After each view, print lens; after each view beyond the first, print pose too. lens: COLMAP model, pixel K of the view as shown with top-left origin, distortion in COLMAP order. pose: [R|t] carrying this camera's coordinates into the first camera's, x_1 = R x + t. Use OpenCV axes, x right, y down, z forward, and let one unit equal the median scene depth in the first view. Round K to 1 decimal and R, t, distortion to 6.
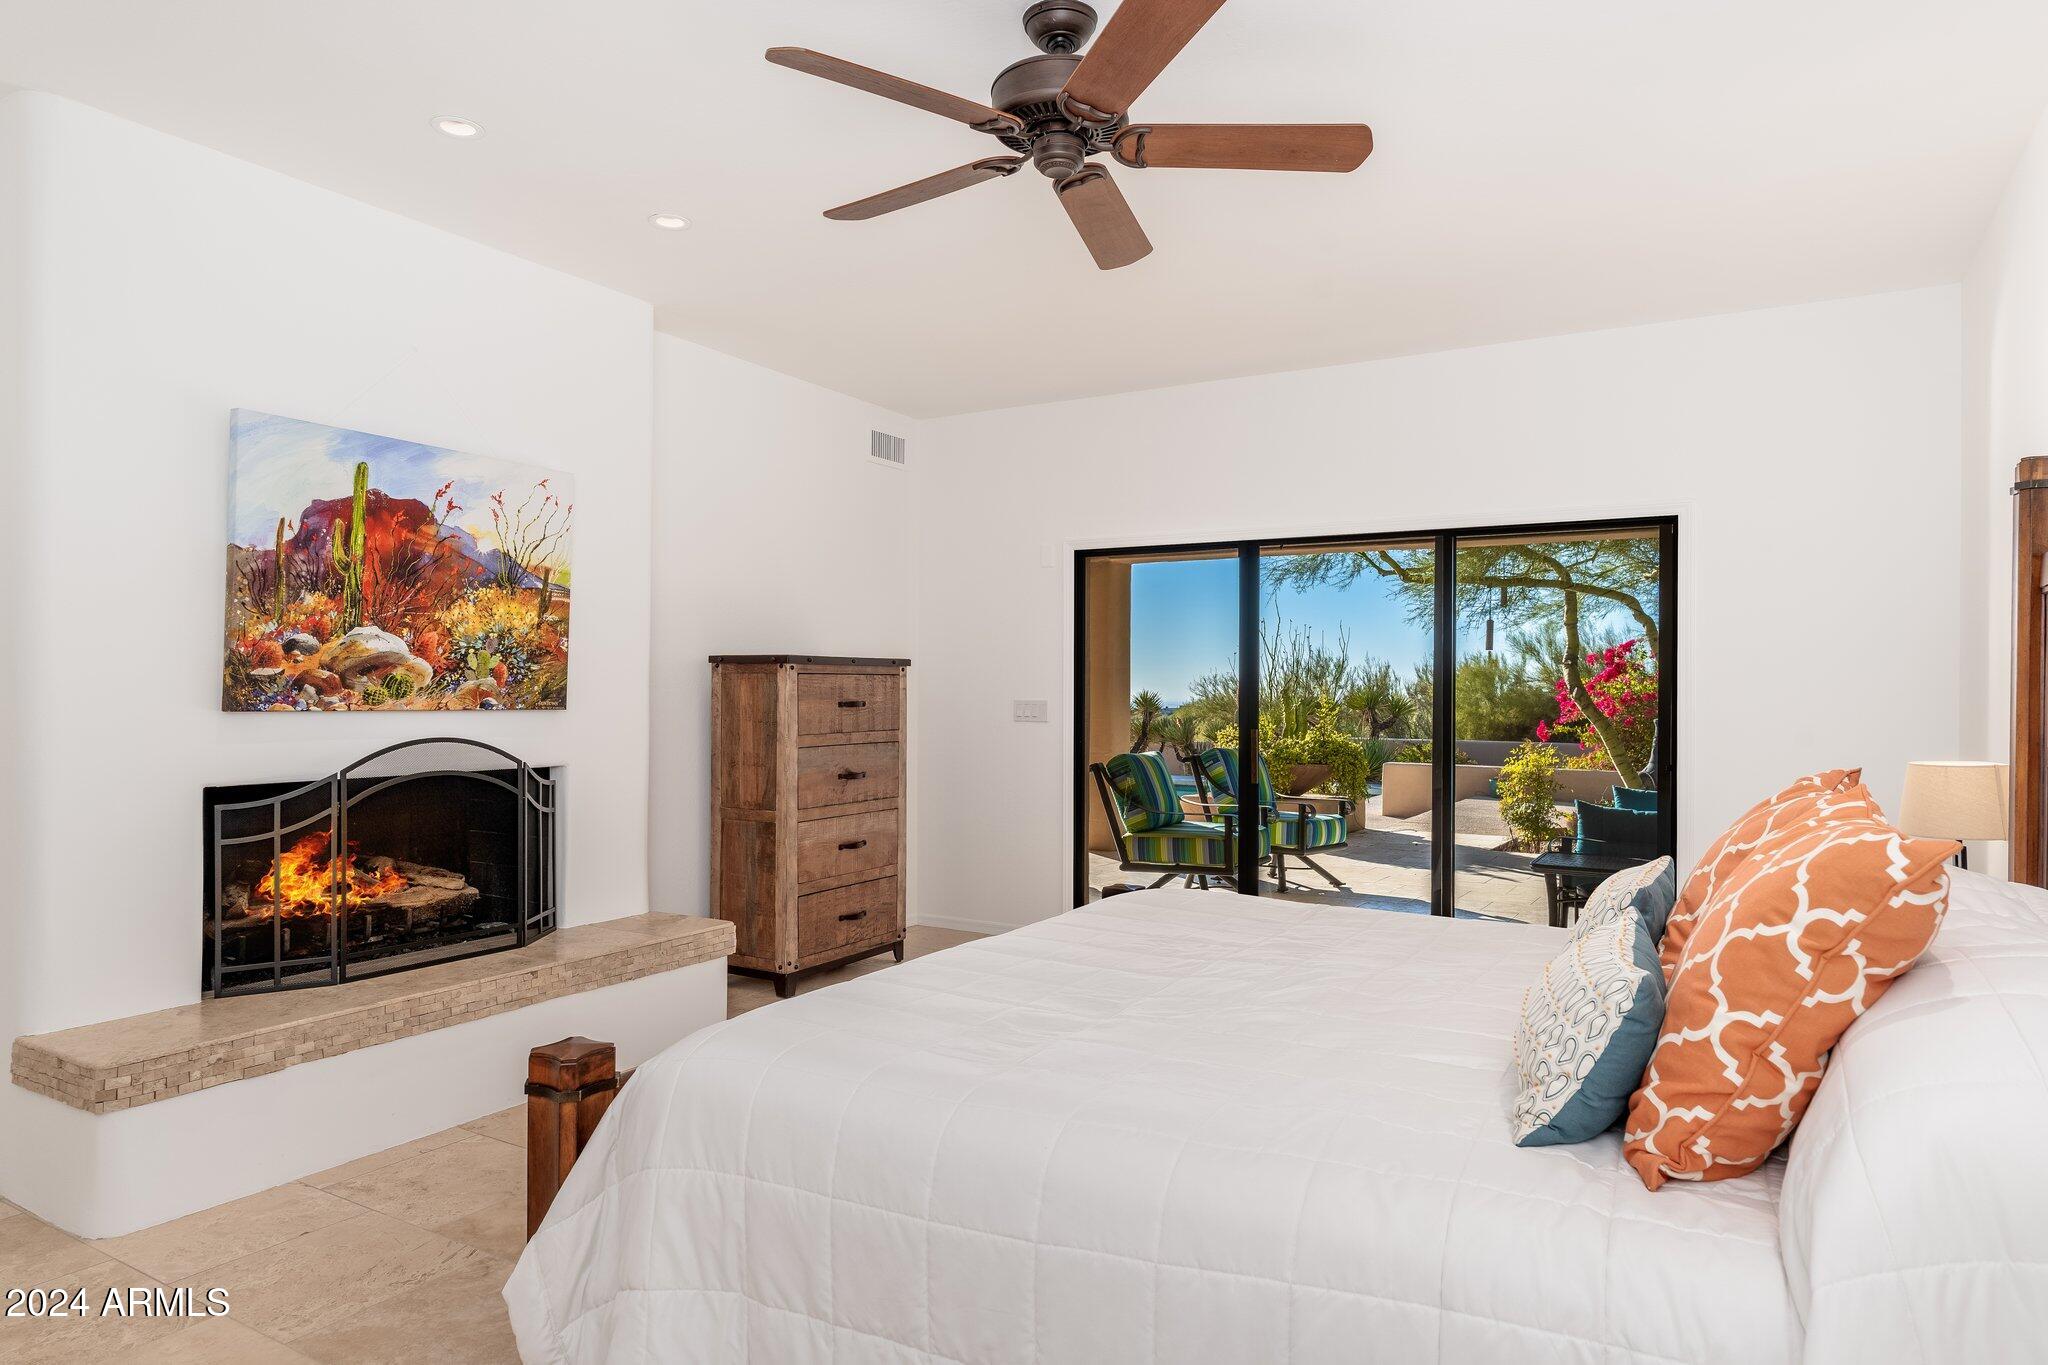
lens RADIAL K [[1228.1, 0, 1021.6], [0, 1228.1, 689.5], [0, 0, 1]] dist [0.002280, -0.001021]
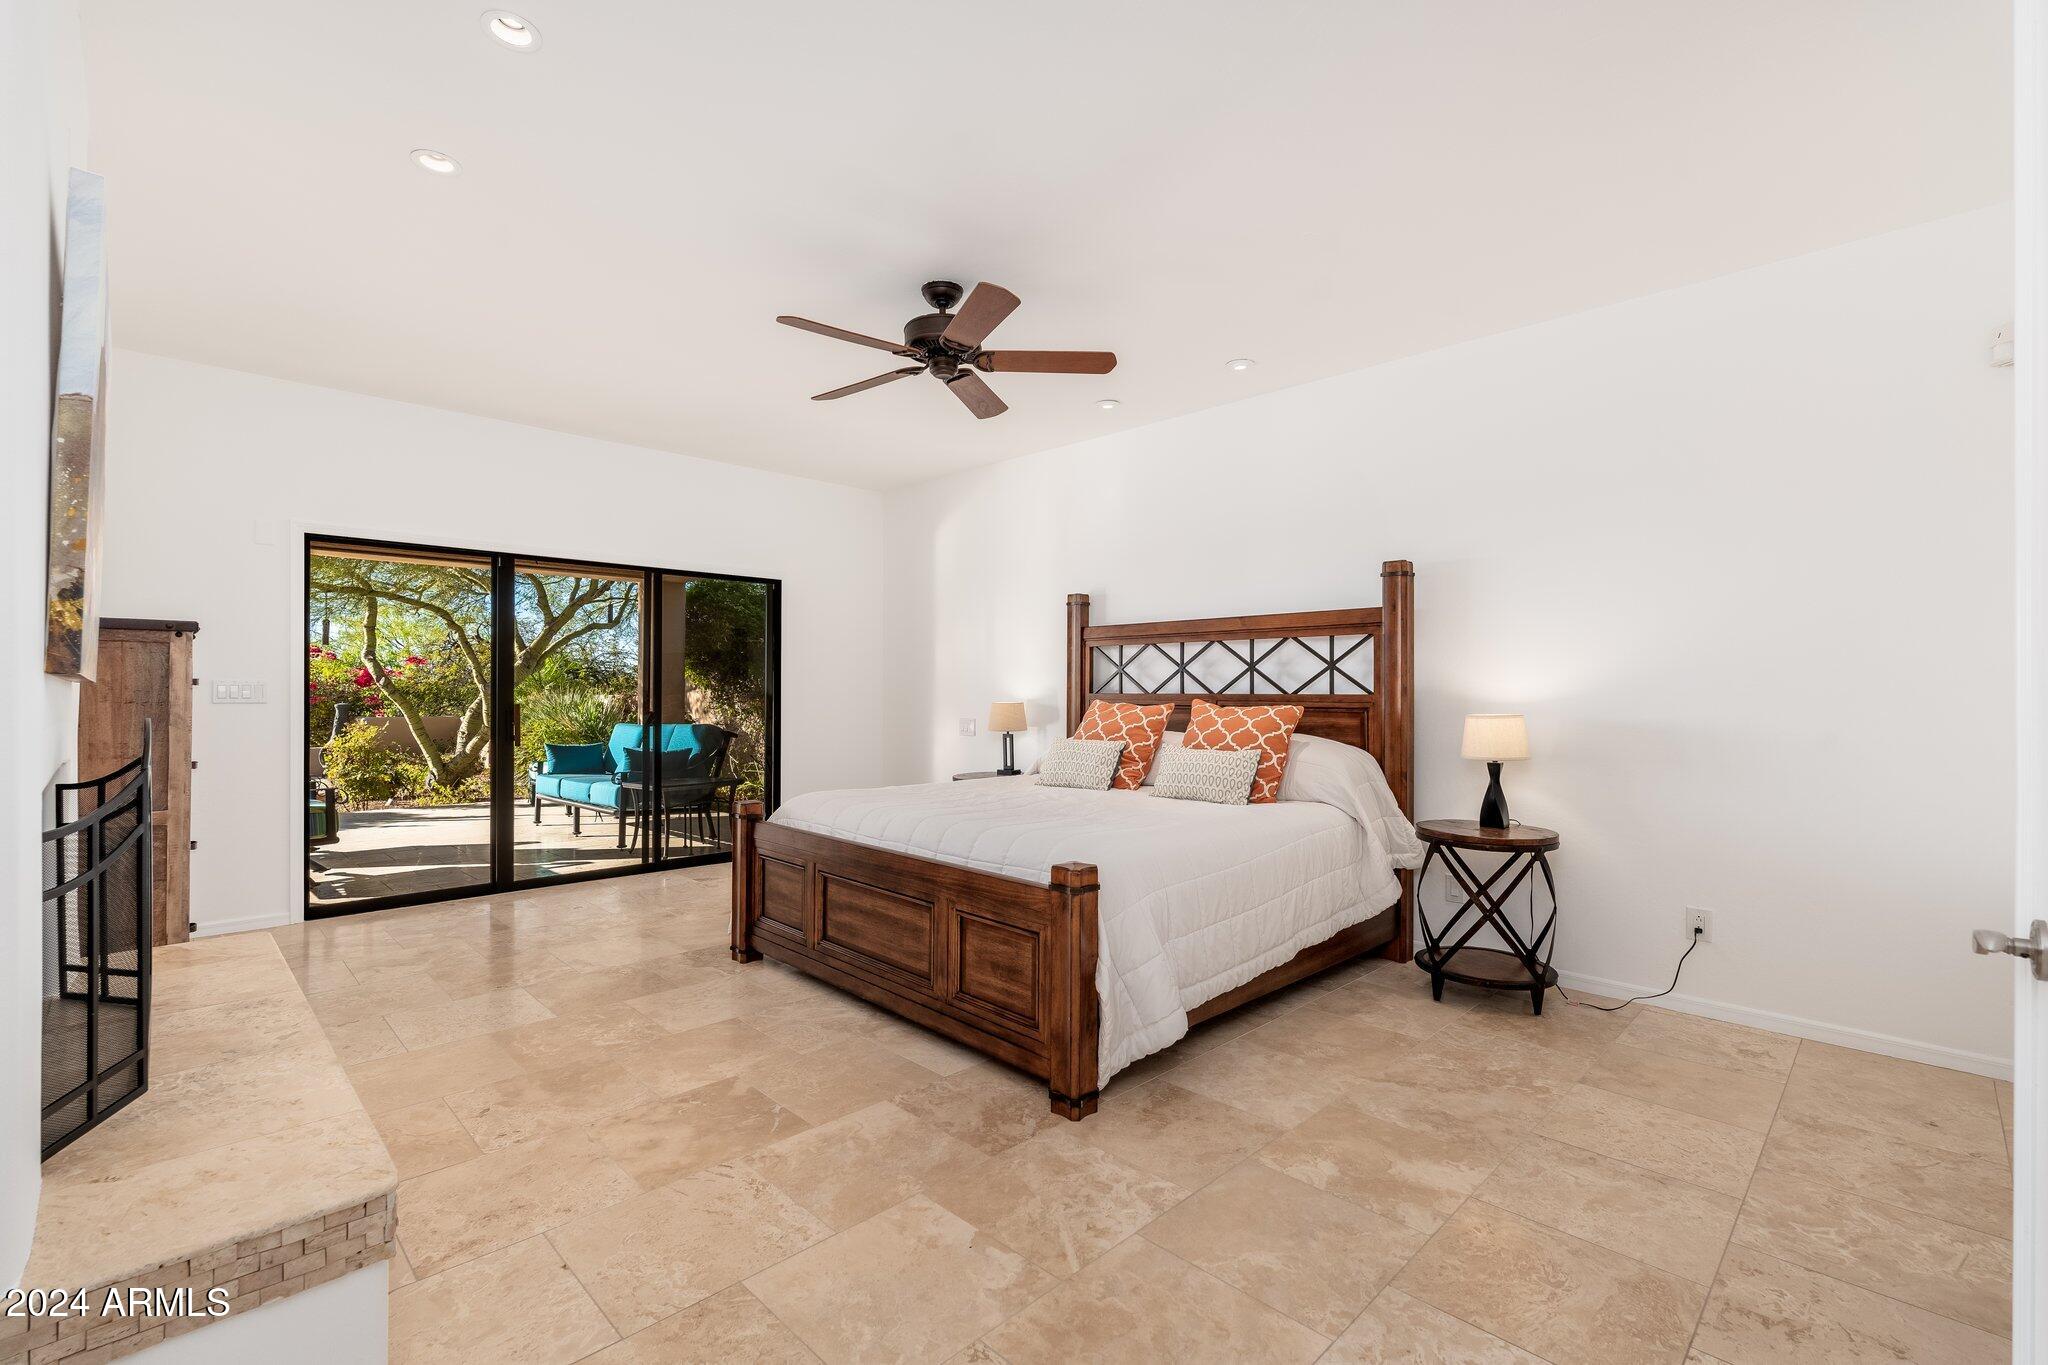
lens RADIAL K [[902.5, 0, 1024.0], [0, 902.5, 682.5], [0, 0, 1]] dist [-0.007246, -0.000051]
pose [[0.249853, 0.004088, 0.968275, -0.799062], [-0.000249, 0.999991, -0.004158, 0.019476], [-0.968284, 0.000798, 0.249852, 0.371594]]
